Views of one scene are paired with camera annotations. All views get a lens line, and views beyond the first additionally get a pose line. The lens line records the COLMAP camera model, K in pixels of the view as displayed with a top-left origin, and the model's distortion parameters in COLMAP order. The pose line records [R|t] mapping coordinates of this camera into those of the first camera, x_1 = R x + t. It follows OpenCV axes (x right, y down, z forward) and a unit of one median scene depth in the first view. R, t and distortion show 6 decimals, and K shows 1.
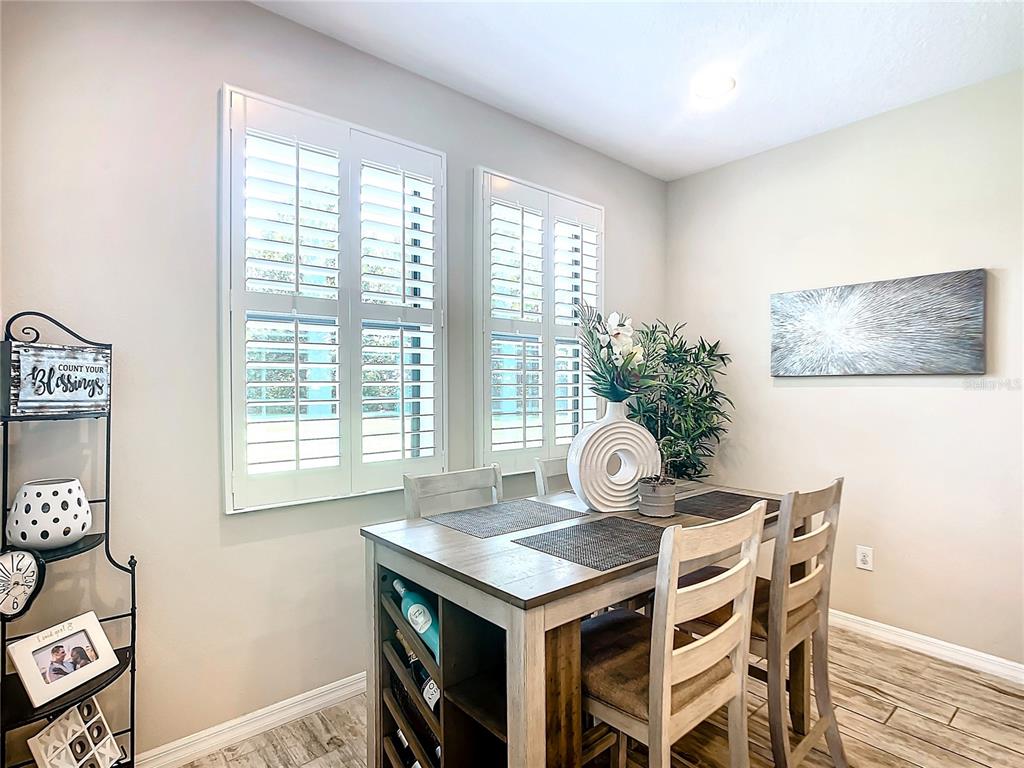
lens RADIAL K [[547.9, 0, 502.9], [0, 547.9, 383.1], [0, 0, 1]] dist [-0.024065, 0.013188]
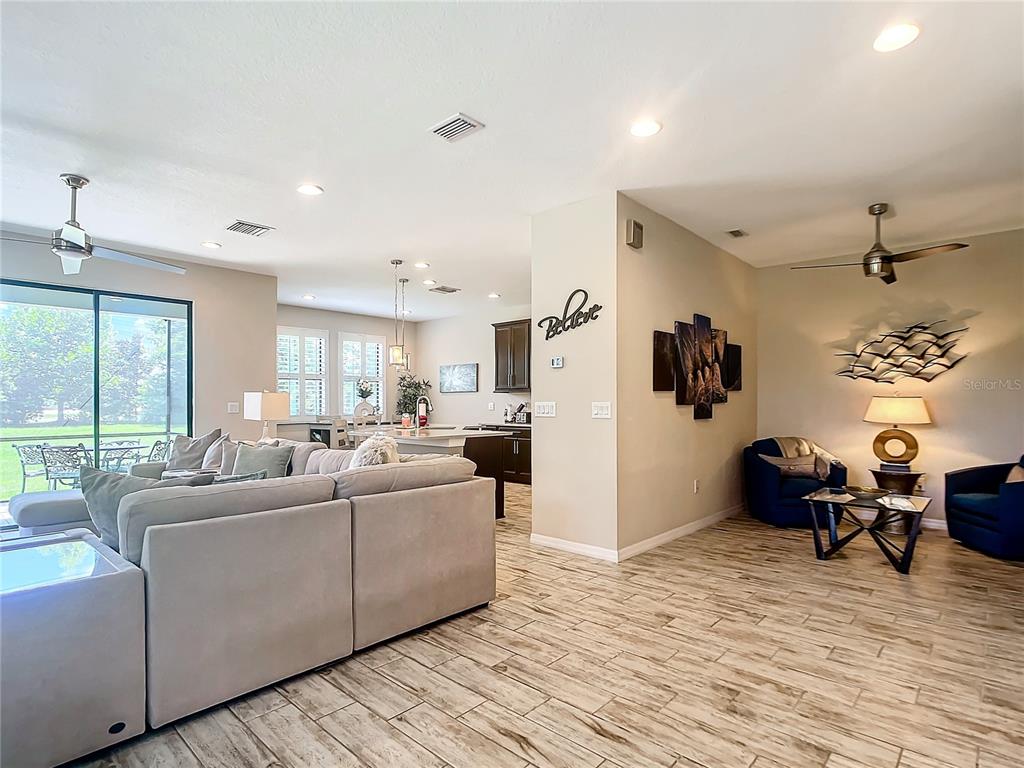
lens RADIAL K [[547.9, 0, 503.2], [0, 547.9, 403.7], [0, 0, 1]] dist [-0.024065, 0.013188]
pose [[0.994466, -0.005603, 0.104907, 0.667710], [0.004967, 0.999968, 0.006322, 0.043761], [-0.104939, -0.005766, 0.994462, -2.748398]]
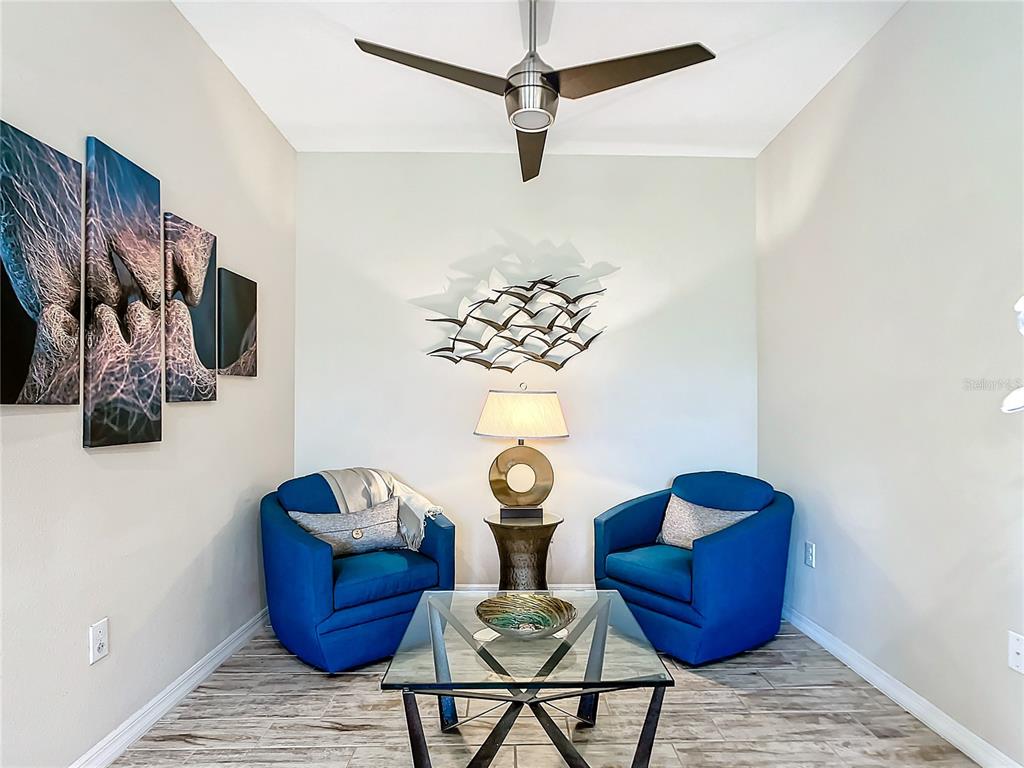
lens RADIAL K [[547.9, 0, 525.9], [0, 547.9, 402.0], [0, 0, 1]] dist [-0.024065, 0.013188]
pose [[0.629049, 0.001399, 0.777364, 1.429969], [0.003417, 0.999984, -0.004566, 0.065521], [-0.777358, 0.005529, 0.629034, -1.622341]]
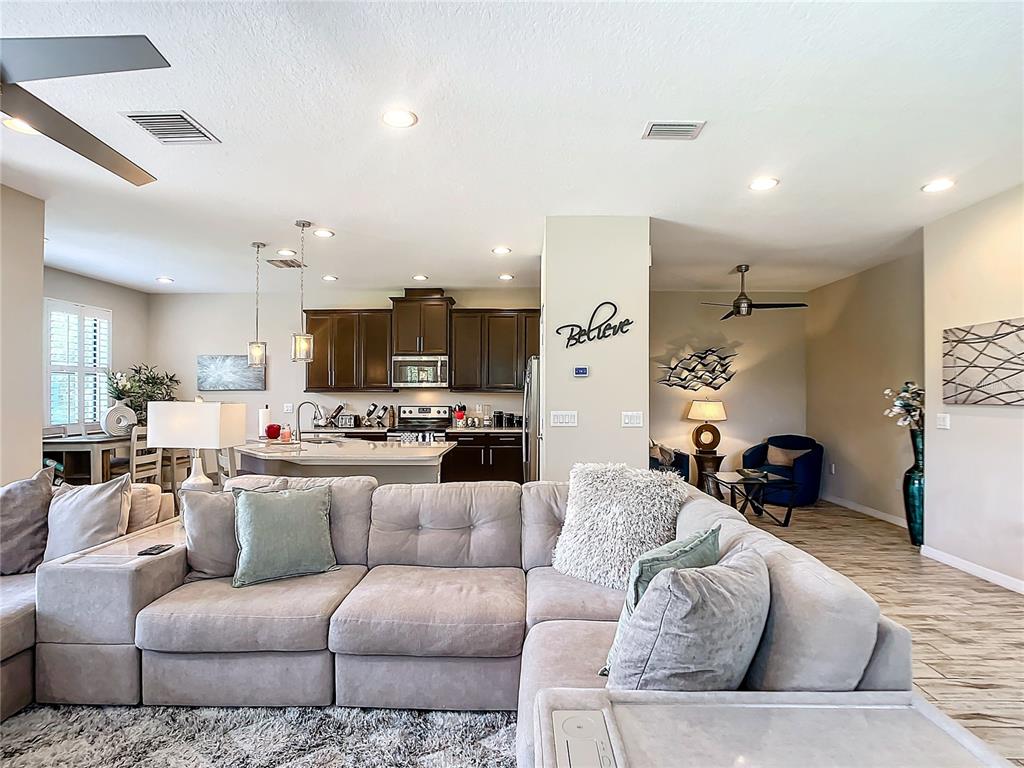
lens RADIAL K [[547.9, 0, 512.6], [0, 547.9, 385.8], [0, 0, 1]] dist [-0.024065, 0.013188]
pose [[0.668306, 0.004403, 0.743873, -0.438997], [-0.000356, 0.999984, -0.005599, -0.023685], [-0.743886, 0.003477, 0.668297, -2.006572]]
